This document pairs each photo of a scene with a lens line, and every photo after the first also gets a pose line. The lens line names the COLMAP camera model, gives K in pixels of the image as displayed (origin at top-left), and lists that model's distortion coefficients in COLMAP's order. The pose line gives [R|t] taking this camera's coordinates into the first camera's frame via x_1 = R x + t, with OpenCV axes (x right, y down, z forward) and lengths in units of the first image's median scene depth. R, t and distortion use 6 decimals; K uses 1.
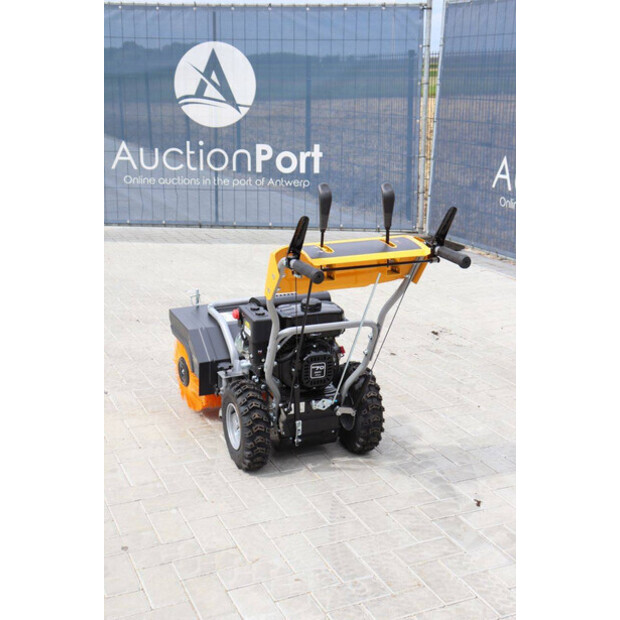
lens RADIAL K [[847.8, 0, 310.0], [0, 847.8, 310.0], [0, 0, 1]] dist [0.049387, 0.062648]
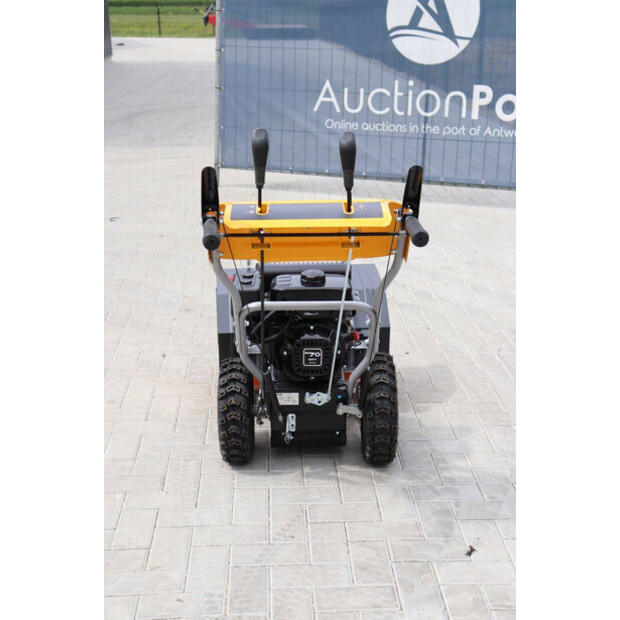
lens RADIAL K [[943.6, 0, 311.8], [0, 943.6, 319.8], [0, 0, 1]] dist [0.094125, 0.110561]
pose [[0.933772, 0.104859, -0.342161, 0.283102], [-0.088758, 0.994095, 0.062427, -0.019995], [0.346687, -0.027923, 0.937565, 0.121503]]
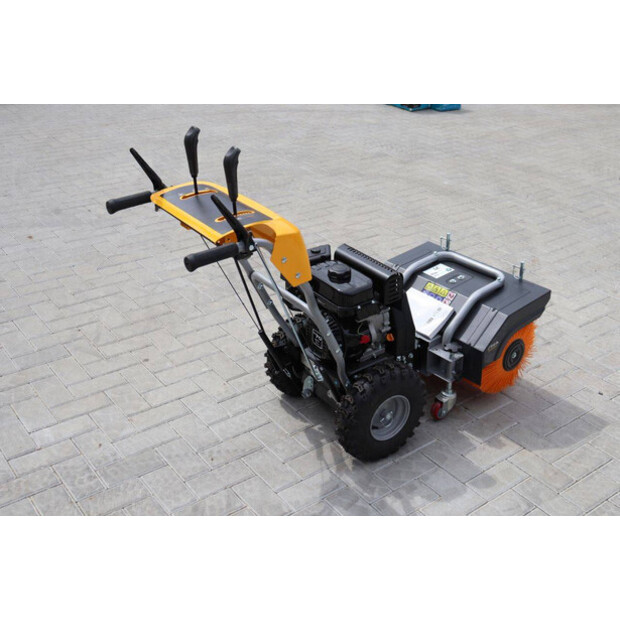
lens RADIAL K [[732.4, 0, 310.0], [0, 732.4, 310.0], [0, 0, 1]] dist [-0.020279, -0.004546]
pose [[0.237395, 0.446800, -0.862562, 0.600792], [-0.284155, 0.881047, 0.378169, -0.224483], [0.928924, 0.155326, 0.336117, 0.637756]]
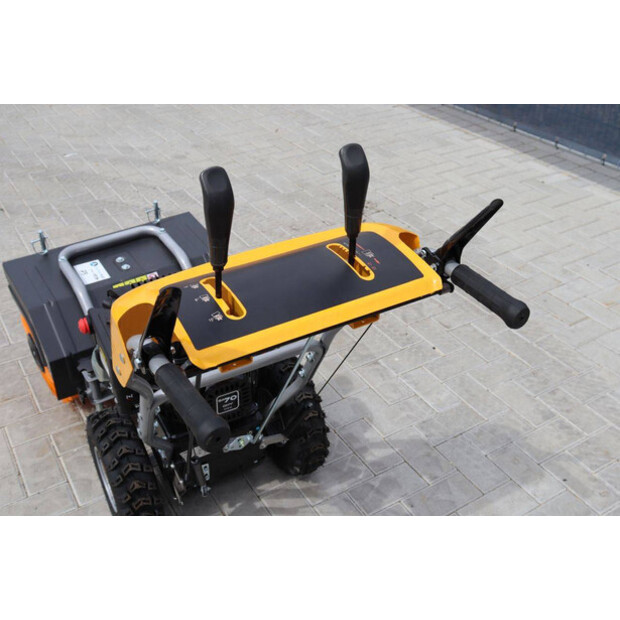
lens RADIAL K [[672.2, 0, 310.0], [0, 672.2, 310.0], [0, 0, 1]] dist [-0.024730, -0.007640]
pose [[0.990229, -0.075631, 0.117162, 0.014708], [0.034870, 0.947755, 0.317086, -0.134593], [-0.135022, -0.309903, 0.941132, 0.476991]]
